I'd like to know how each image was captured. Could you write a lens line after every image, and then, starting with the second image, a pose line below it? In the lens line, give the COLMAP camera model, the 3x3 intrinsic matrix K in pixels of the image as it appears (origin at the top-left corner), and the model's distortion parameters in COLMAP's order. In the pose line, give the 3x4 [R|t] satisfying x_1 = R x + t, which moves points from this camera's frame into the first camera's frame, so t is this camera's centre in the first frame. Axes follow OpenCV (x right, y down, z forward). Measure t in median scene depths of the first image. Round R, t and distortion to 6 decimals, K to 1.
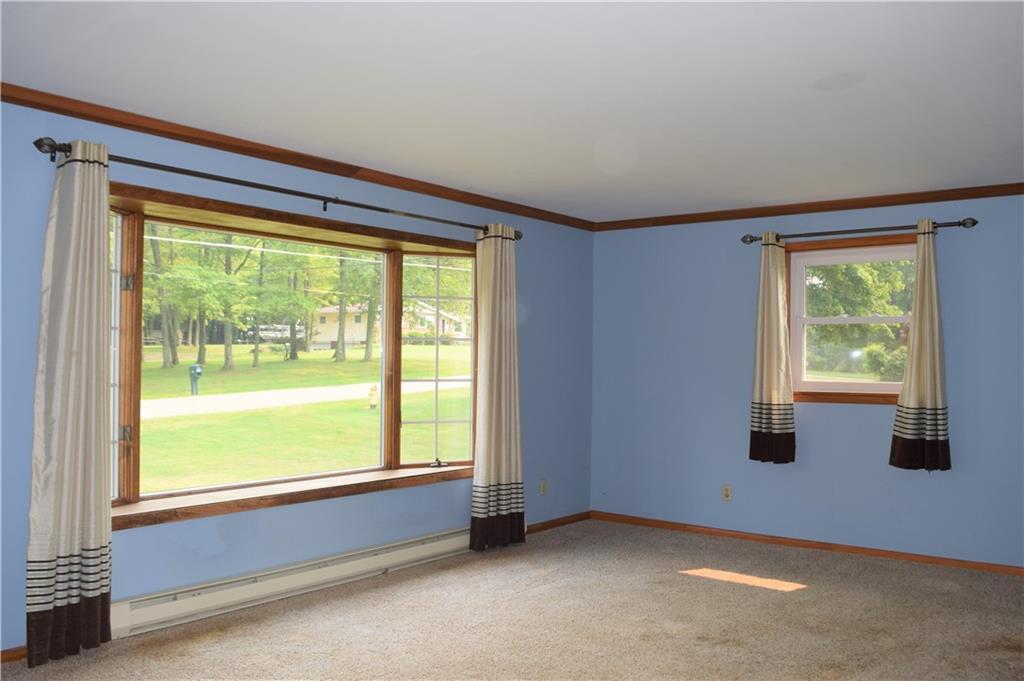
lens RADIAL K [[821.7, 0, 511.1], [0, 821.7, 341.2], [0, 0, 1]] dist [-0.070067, 0.007393]
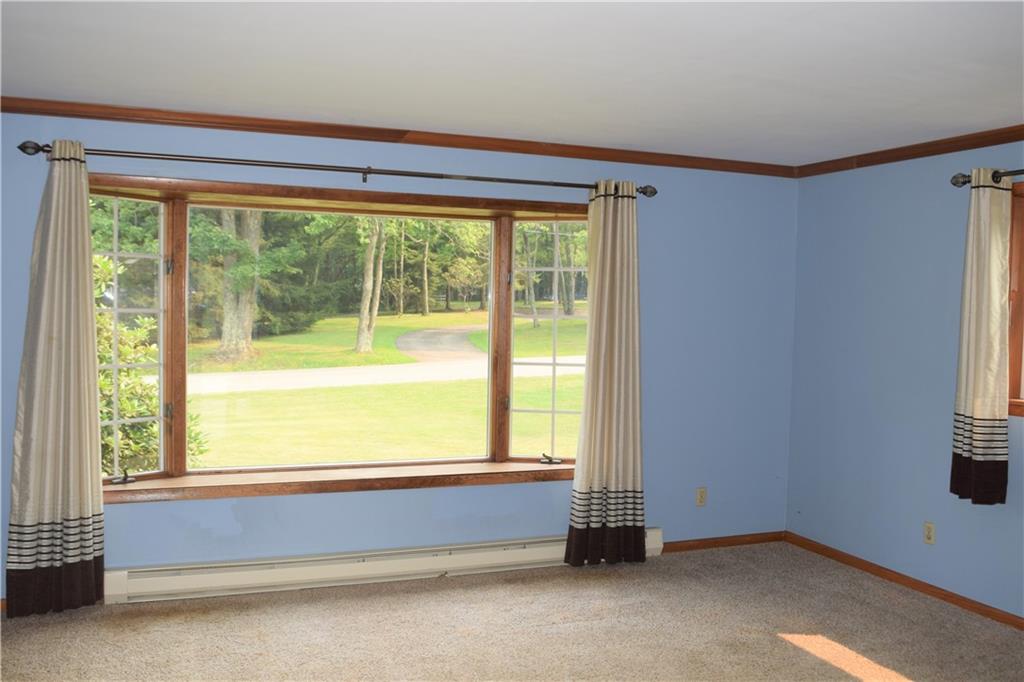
lens RADIAL K [[875.7, 0, 512.3], [0, 875.7, 341.8], [0, 0, 1]] dist [-0.069176, -0.004847]
pose [[0.872172, 0.026542, -0.488478, 0.385881], [-0.001537, 0.998671, 0.051520, -0.028683], [0.489197, -0.044183, 0.871054, 0.202672]]
